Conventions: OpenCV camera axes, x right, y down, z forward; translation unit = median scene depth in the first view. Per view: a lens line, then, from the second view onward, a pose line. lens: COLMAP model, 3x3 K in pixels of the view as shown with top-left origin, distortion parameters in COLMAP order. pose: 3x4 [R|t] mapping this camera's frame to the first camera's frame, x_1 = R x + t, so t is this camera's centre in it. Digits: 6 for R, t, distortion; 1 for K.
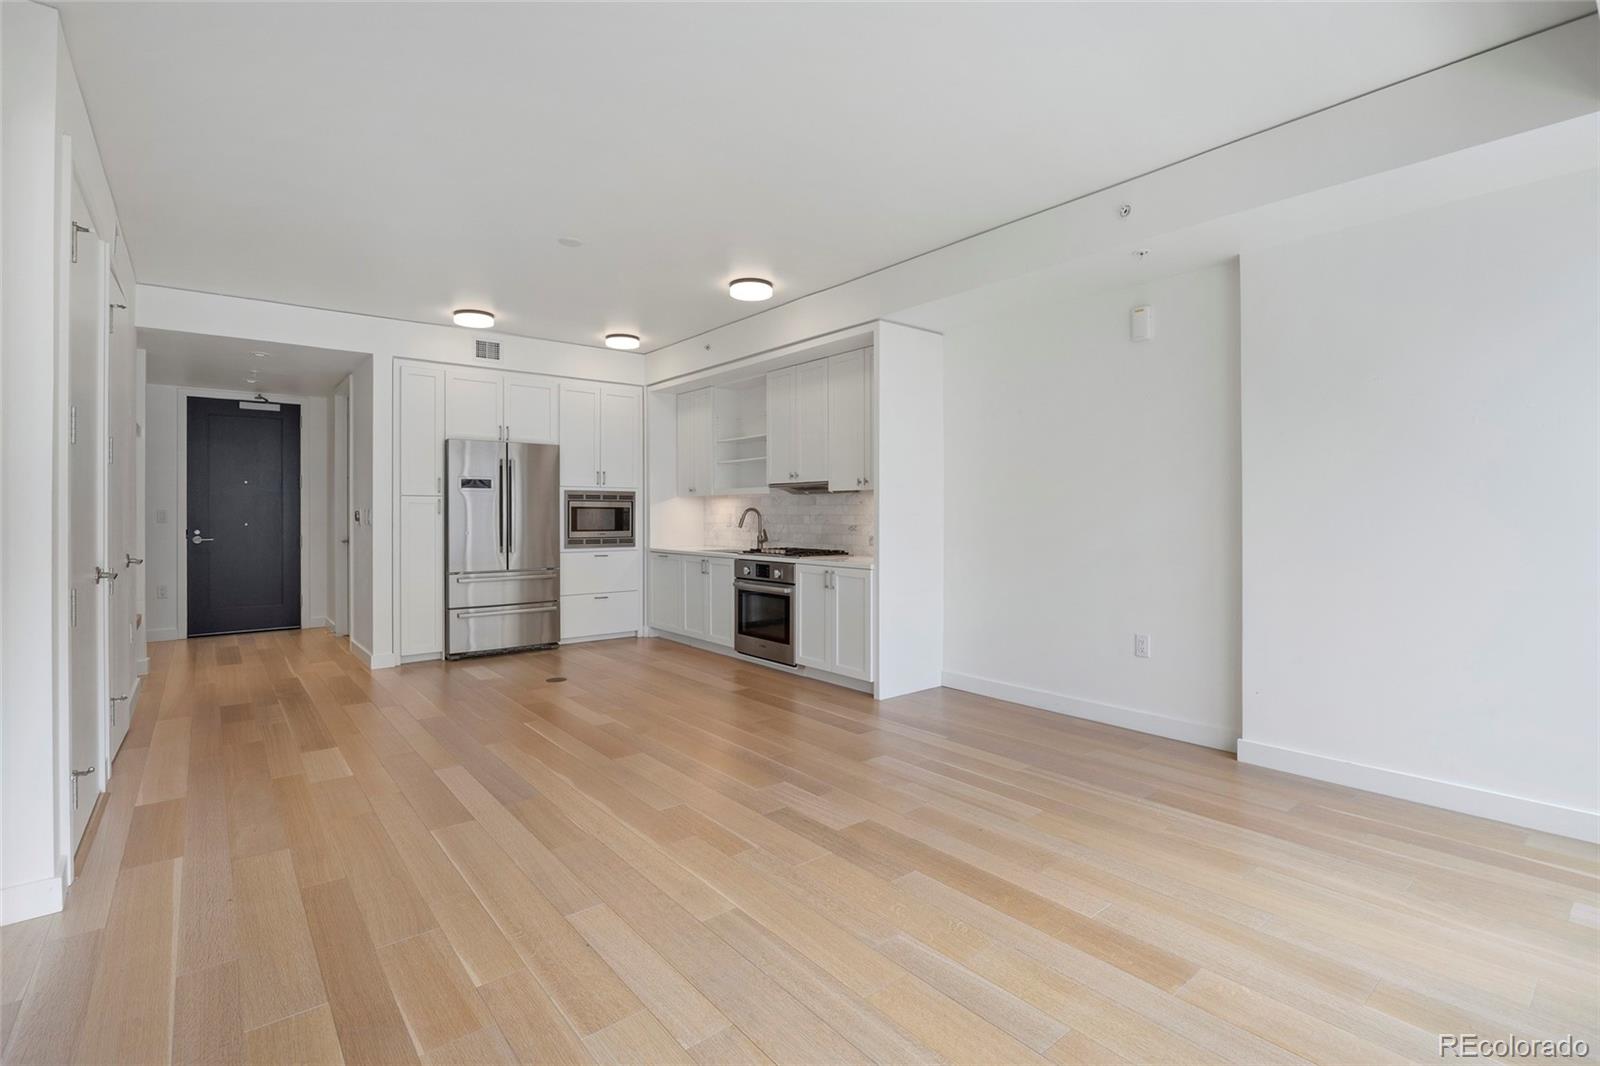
lens RADIAL K [[732.3, 0, 799.7], [0, 732.3, 513.6], [0, 0, 1]] dist [-0.016431, 0.003667]
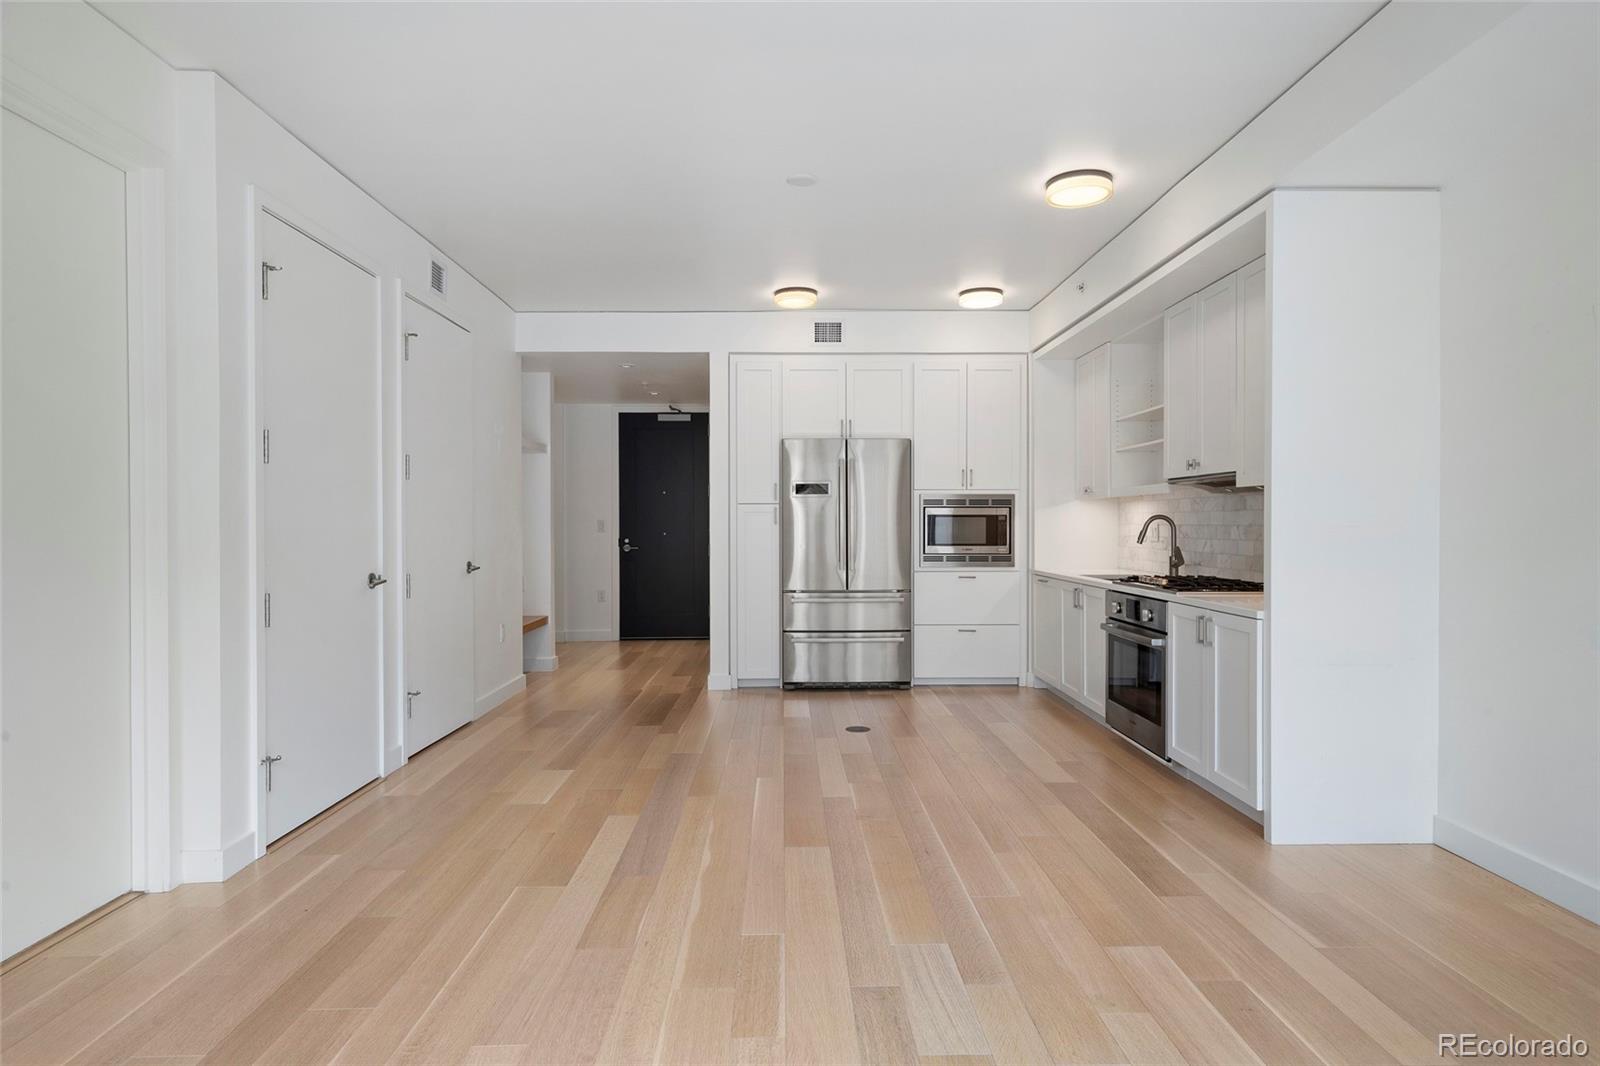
lens RADIAL K [[881.7, 0, 805.7], [0, 881.7, 530.5], [0, 0, 1]] dist [0.013206, -0.000037]
pose [[0.791184, 0.004585, -0.611561, 0.190976], [0.001762, 0.999951, 0.009776, -0.002094], [0.611576, -0.008813, 0.791137, 0.168042]]
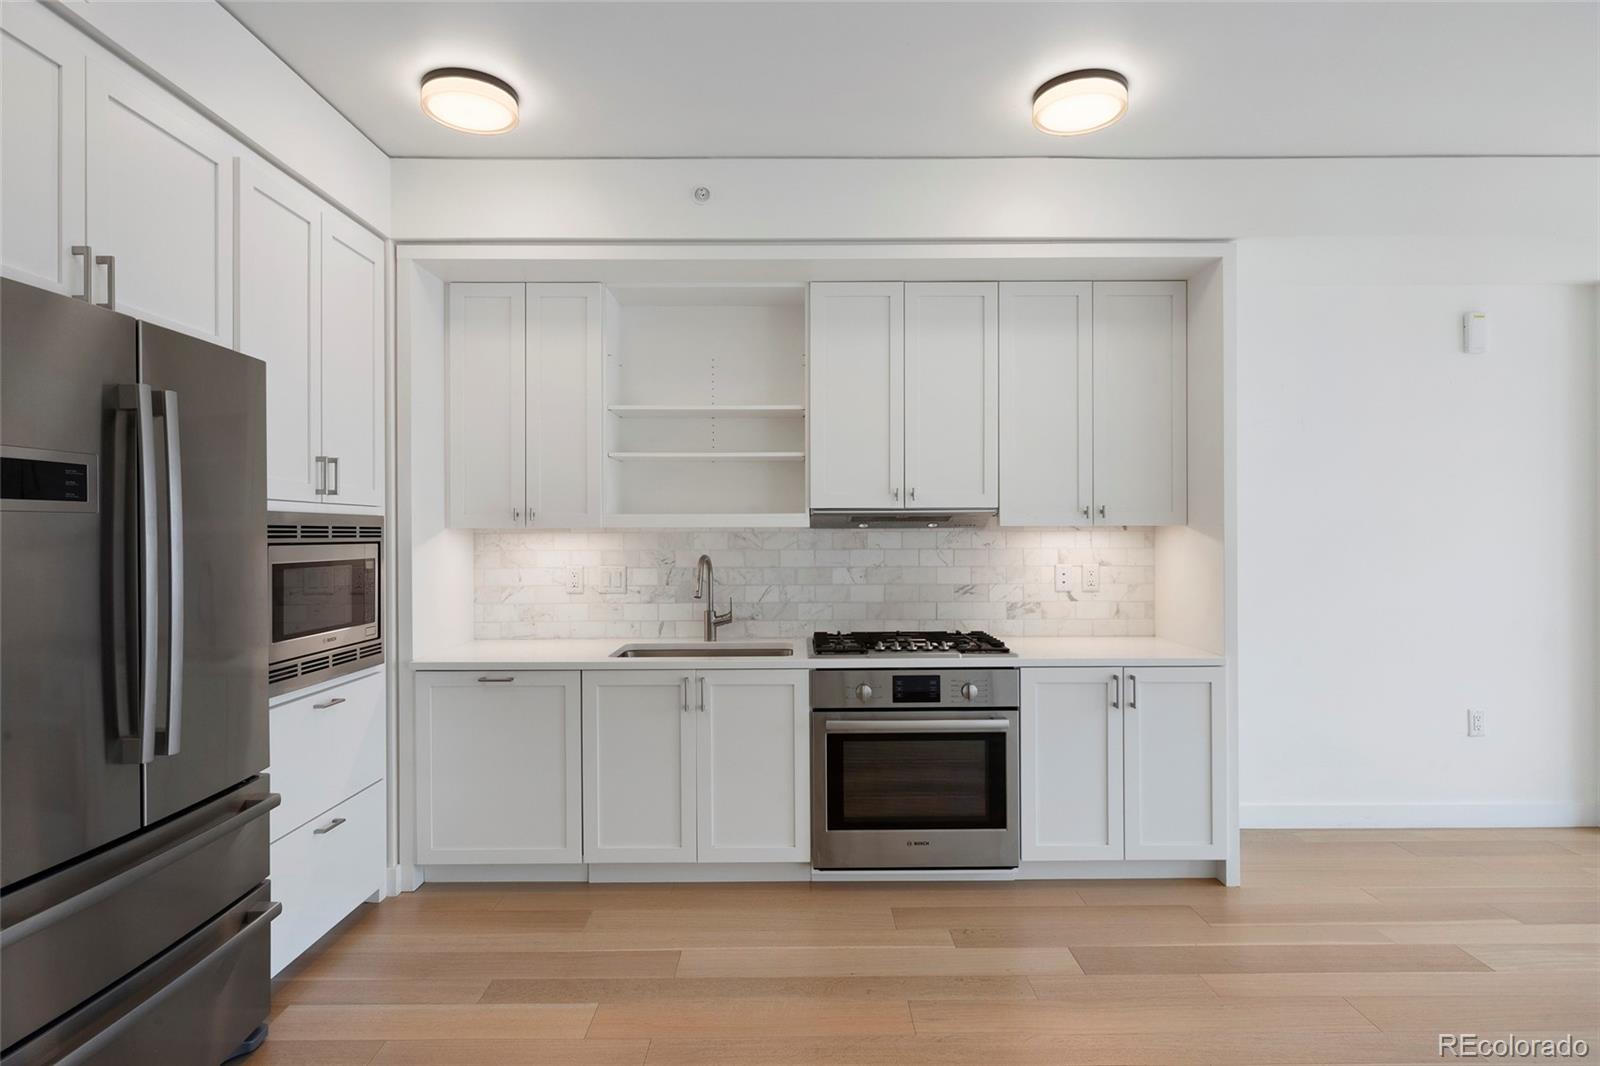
lens RADIAL K [[839.8, 0, 800.4], [0, 839.8, 529.5], [0, 0, 1]] dist [0.001292, 0.002044]
pose [[0.627210, 0.000695, 0.778850, -0.497373], [0.003585, 0.999986, -0.003780, -0.024190], [-0.778842, 0.005163, 0.627199, 0.659112]]
